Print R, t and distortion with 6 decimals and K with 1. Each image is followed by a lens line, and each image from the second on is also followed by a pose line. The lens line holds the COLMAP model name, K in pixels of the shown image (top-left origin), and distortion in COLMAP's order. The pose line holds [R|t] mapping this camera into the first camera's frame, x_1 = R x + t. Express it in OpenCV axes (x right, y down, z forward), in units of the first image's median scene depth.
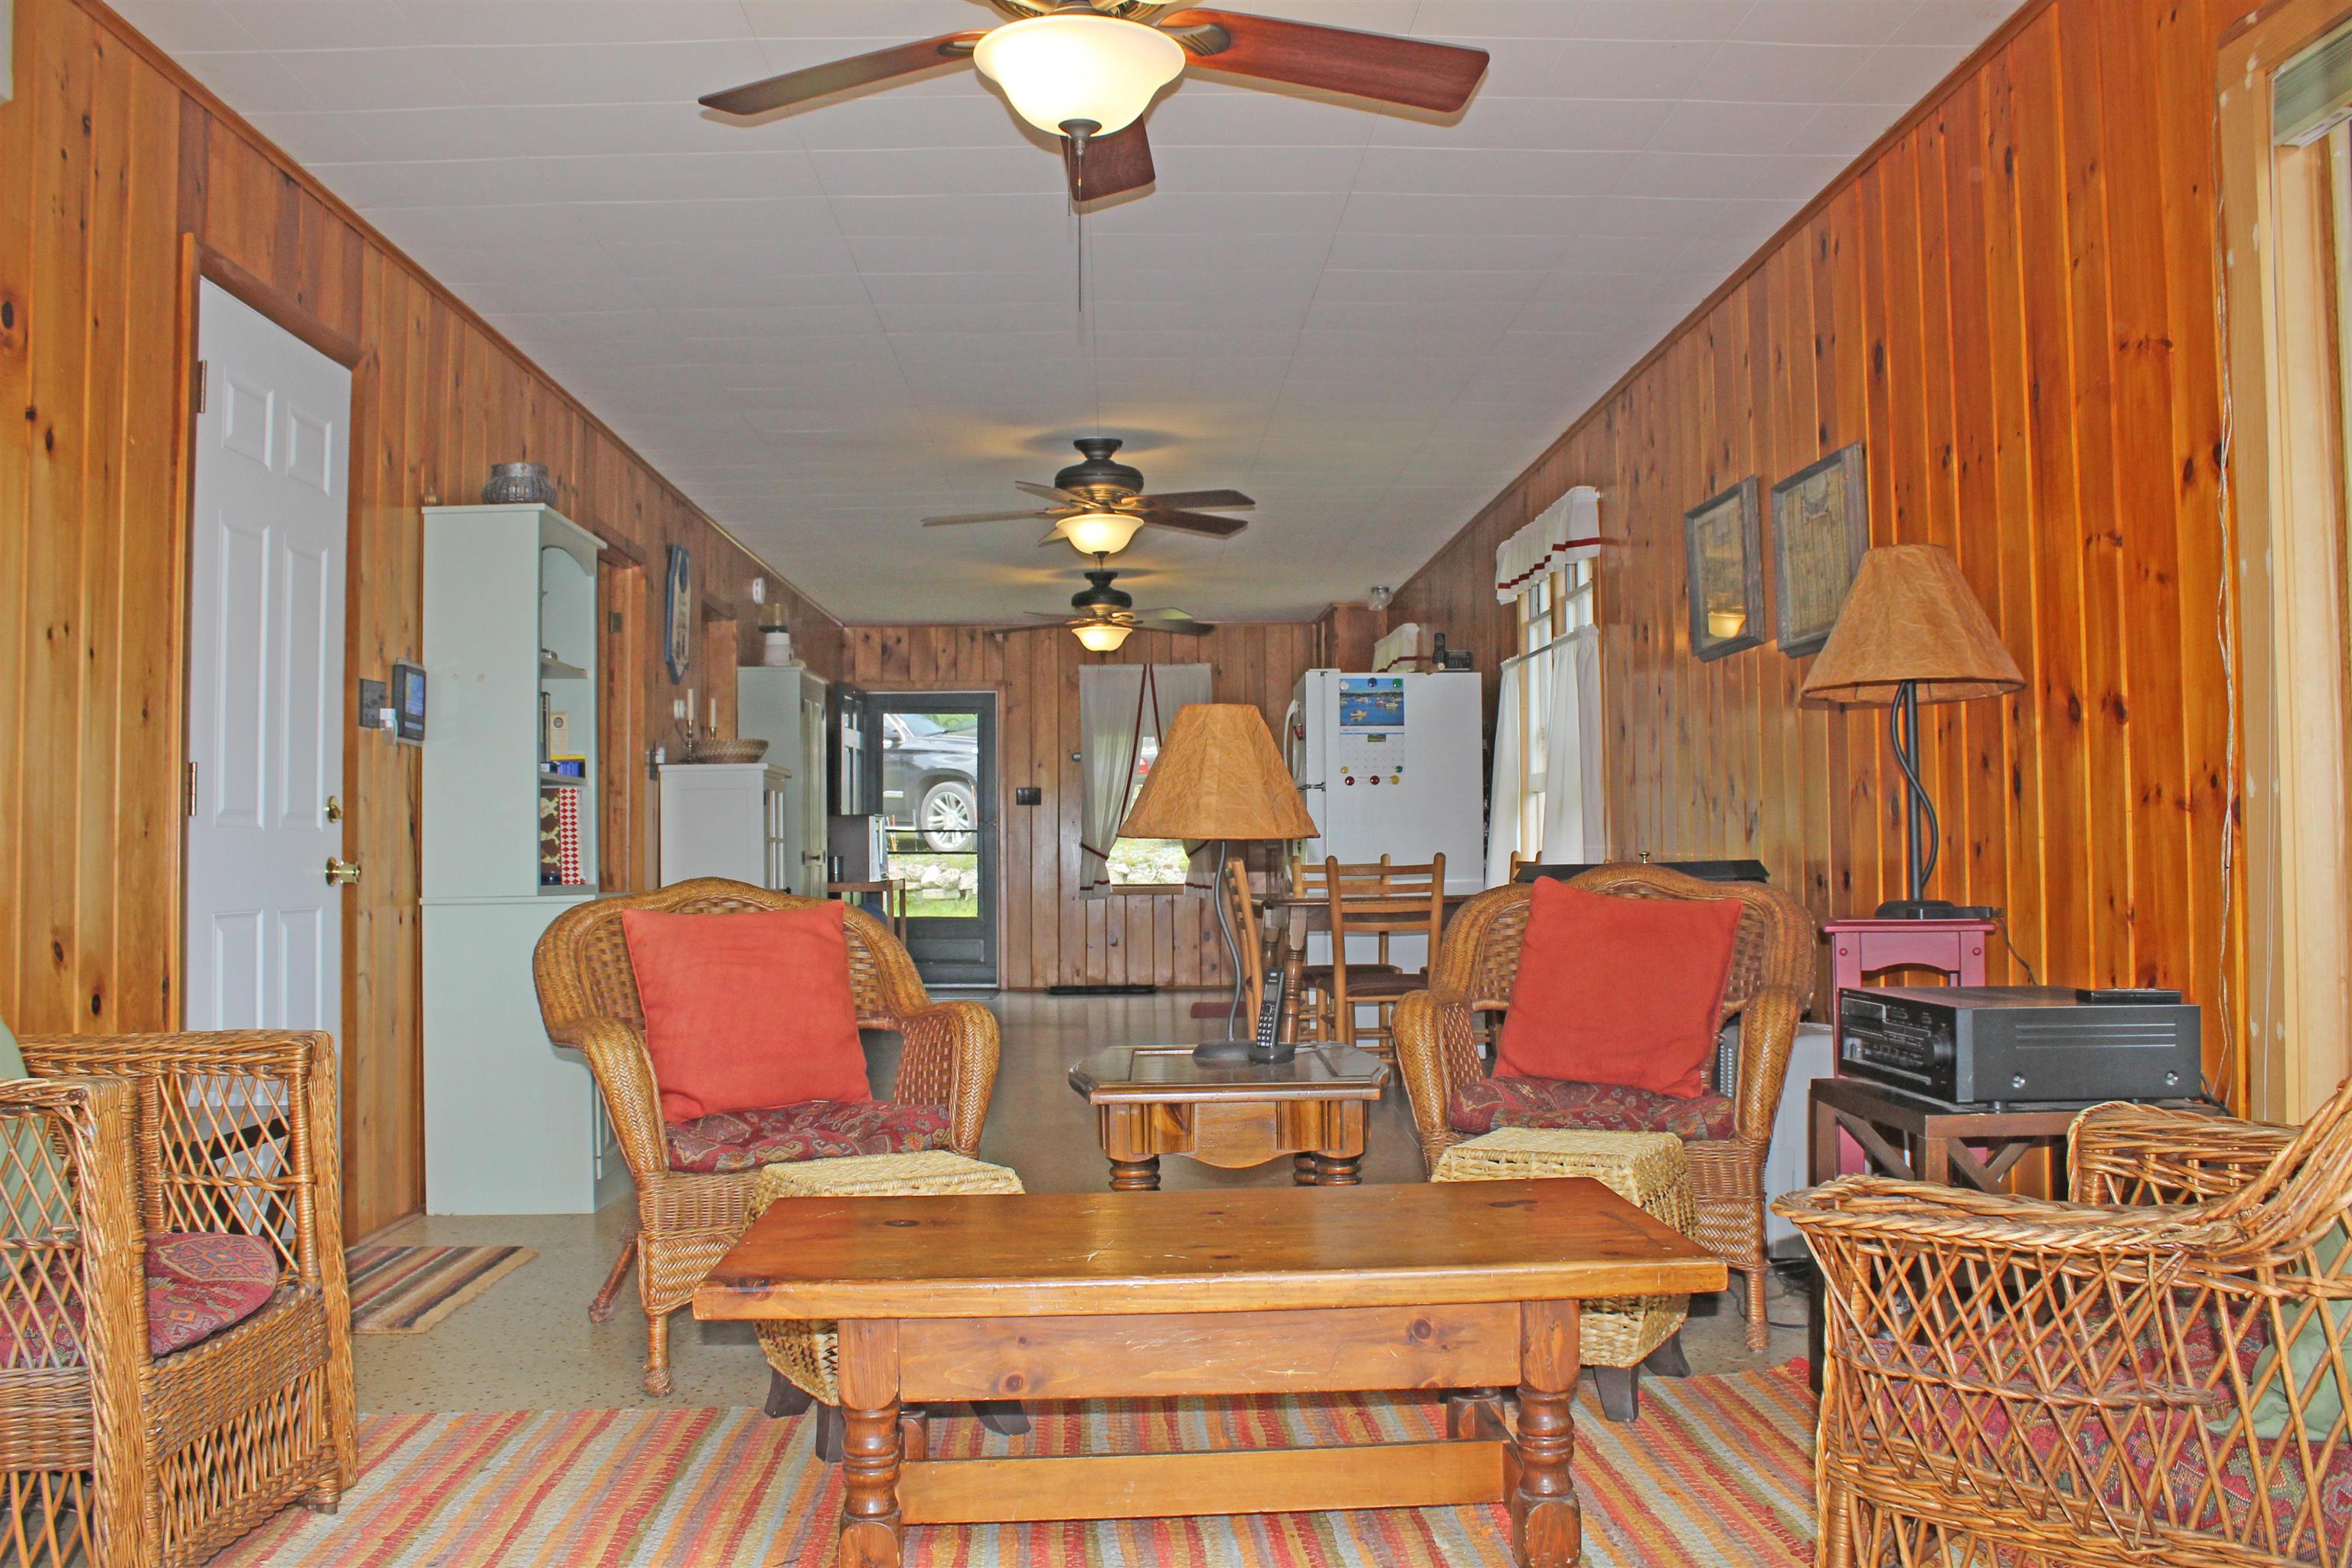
lens RADIAL K [[1942.7, 0, 1177.9], [0, 1942.7, 804.5], [0, 0, 1]] dist [-0.177156, 0.156256]
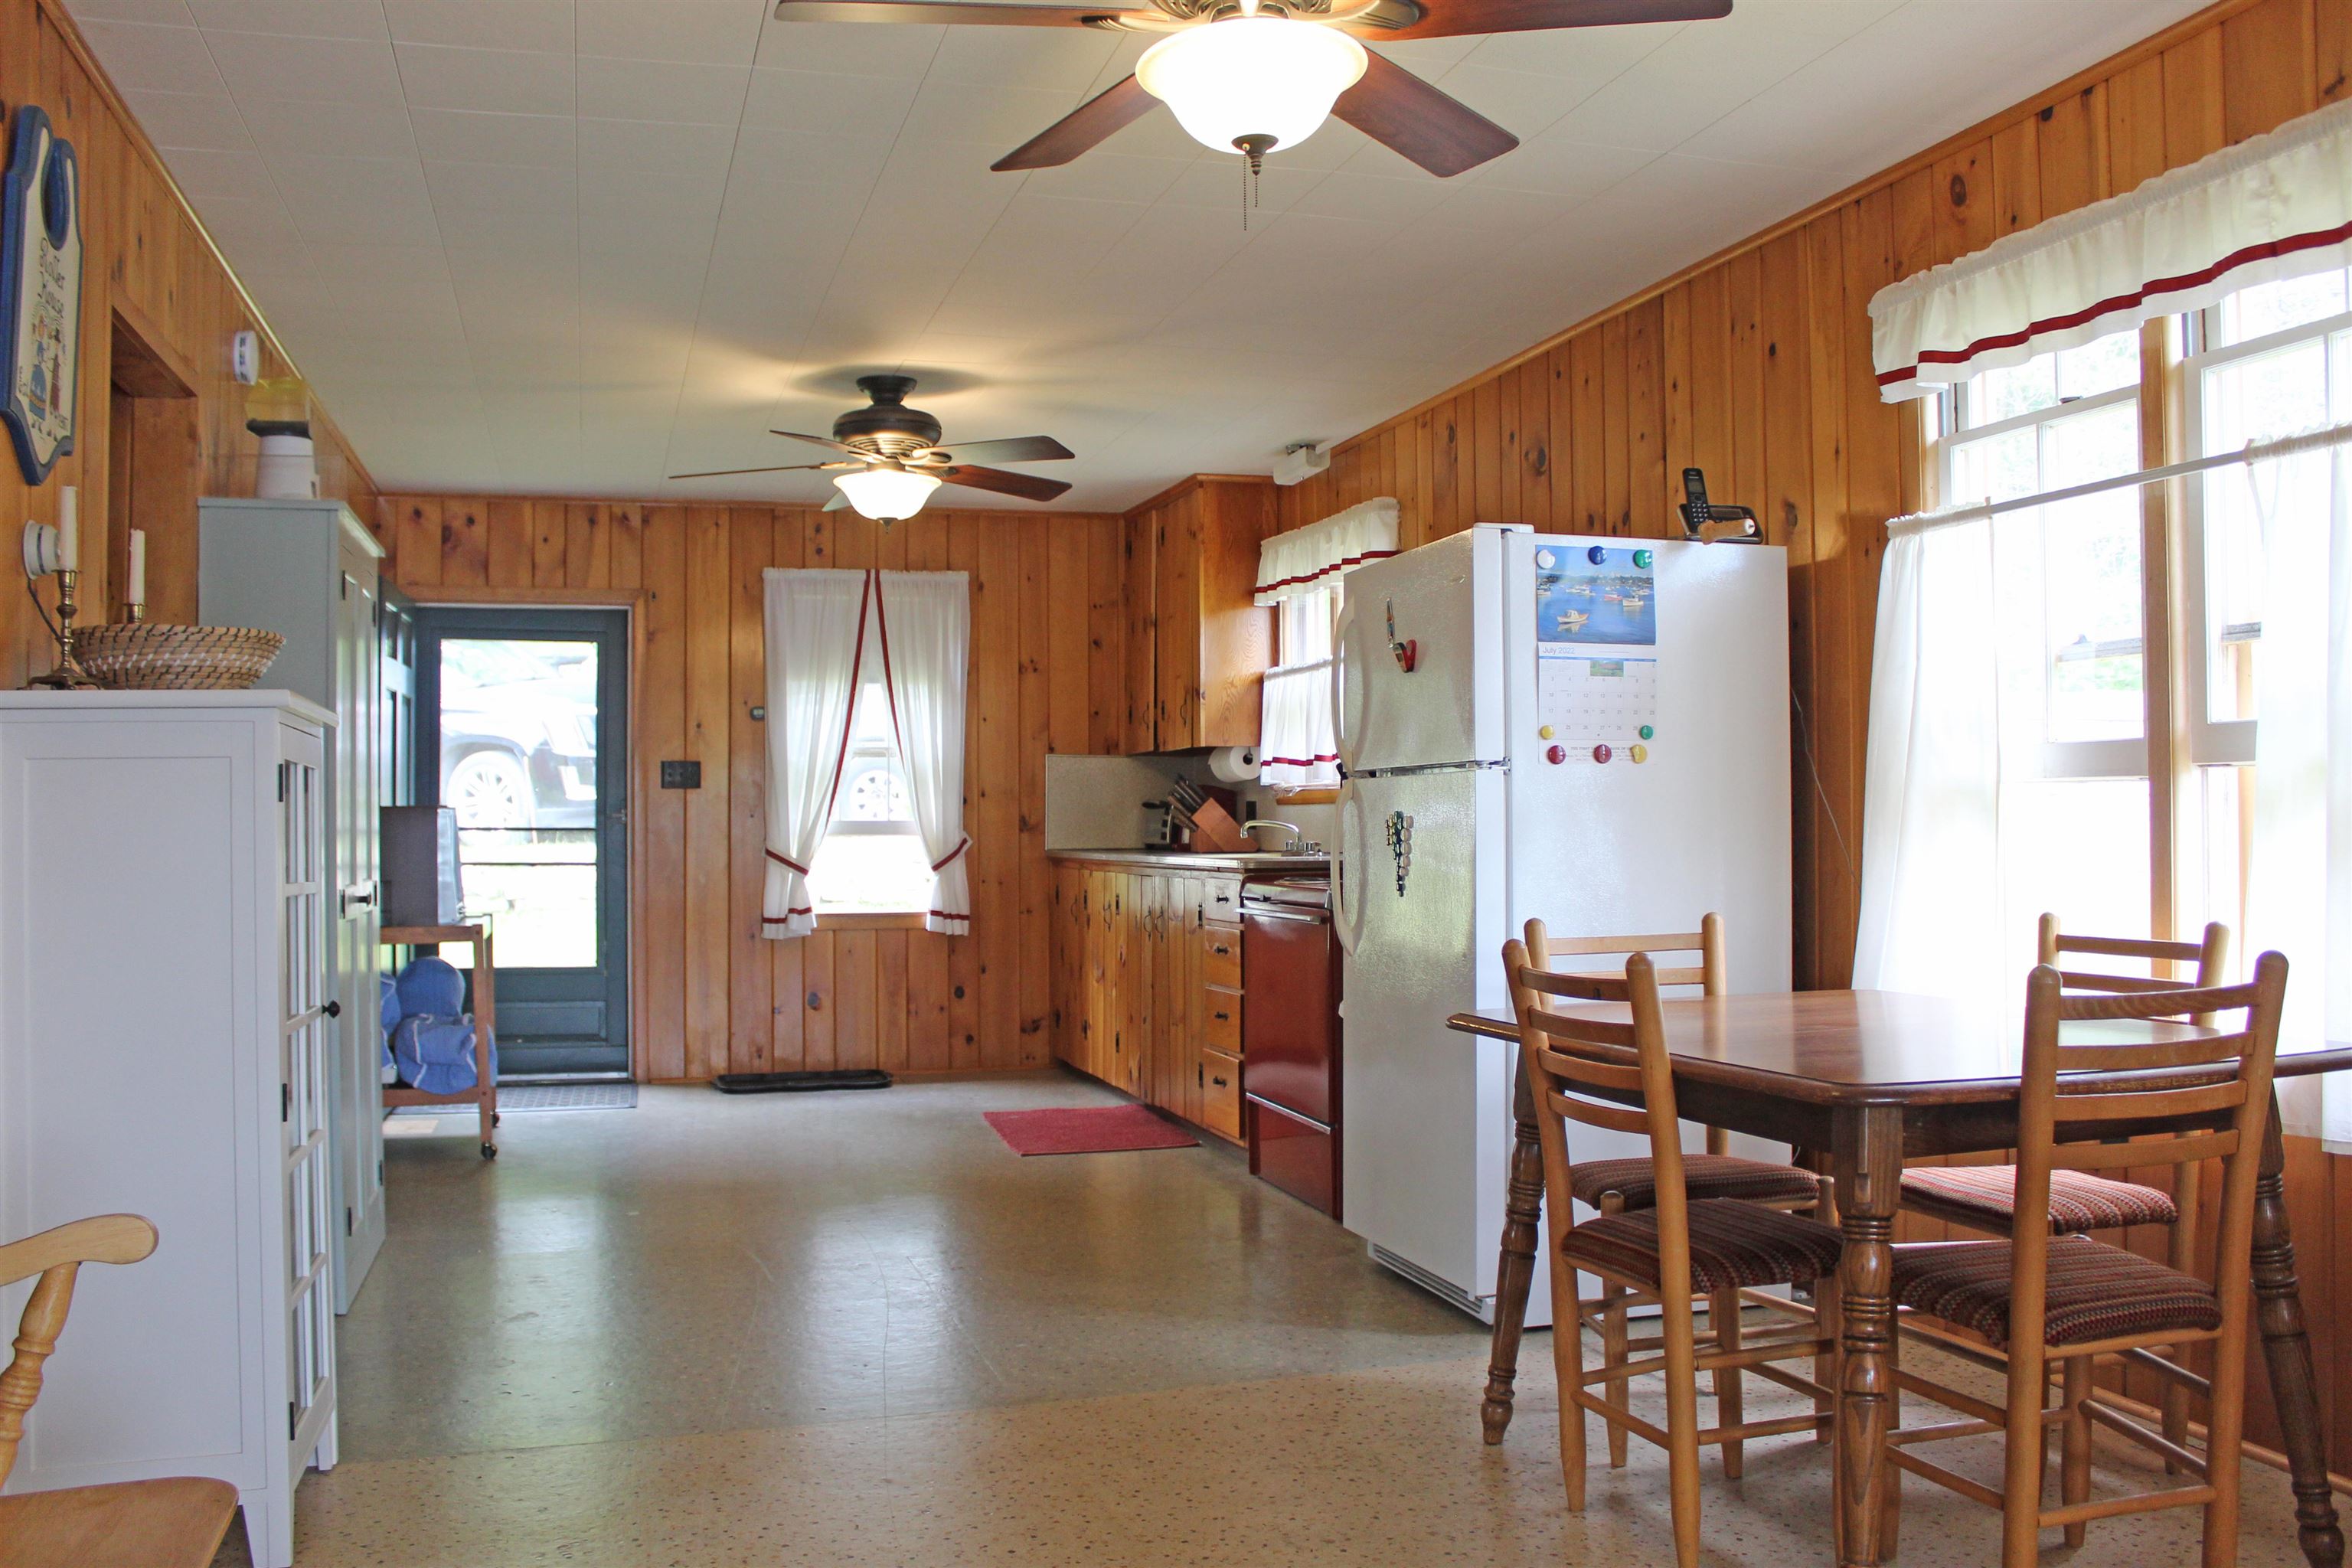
lens RADIAL K [[1942.7, 0, 1177.9], [0, 1942.7, 804.5], [0, 0, 1]] dist [-0.177156, 0.156256]
pose [[0.965743, 0.004498, 0.259460, -0.083311], [-0.007821, 0.999900, 0.011779, -0.003042], [-0.259381, -0.013404, 0.965682, 0.356533]]
